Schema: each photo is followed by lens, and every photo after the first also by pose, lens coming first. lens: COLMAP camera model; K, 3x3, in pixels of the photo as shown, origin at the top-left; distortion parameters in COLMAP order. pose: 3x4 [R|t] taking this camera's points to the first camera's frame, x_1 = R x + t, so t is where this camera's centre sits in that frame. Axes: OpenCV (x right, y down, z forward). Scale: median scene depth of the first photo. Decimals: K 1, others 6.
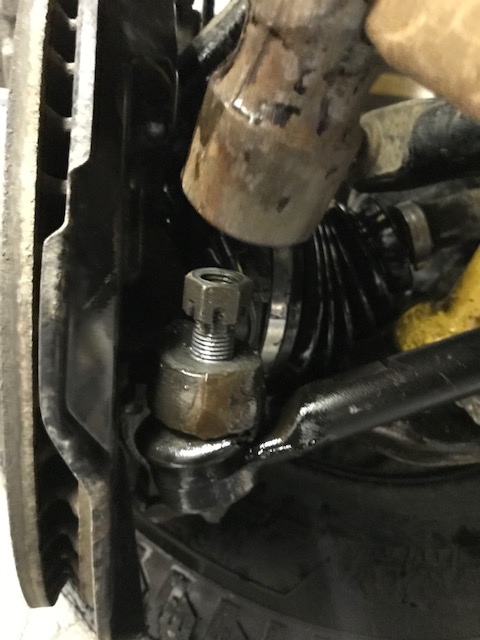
lens RADIAL K [[539.2, 0, 239.5], [0, 539.2, 322.2], [0, 0, 1]] dist [-0.014743, -0.001707]
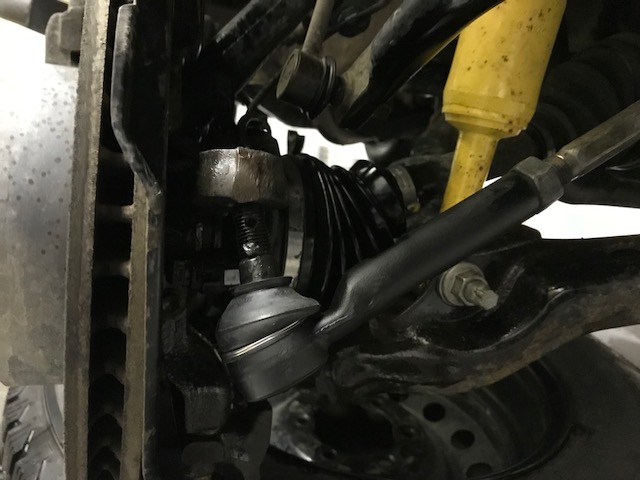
lens RADIAL K [[543.3, 0, 318.4], [0, 543.3, 243.8], [0, 0, 1]] dist [0.007479, 0.011911]
pose [[0.988585, -0.079483, 0.127993, -0.055363], [0.126243, 0.900667, -0.415766, 0.888300], [-0.082233, 0.427178, 0.900420, -0.082578]]
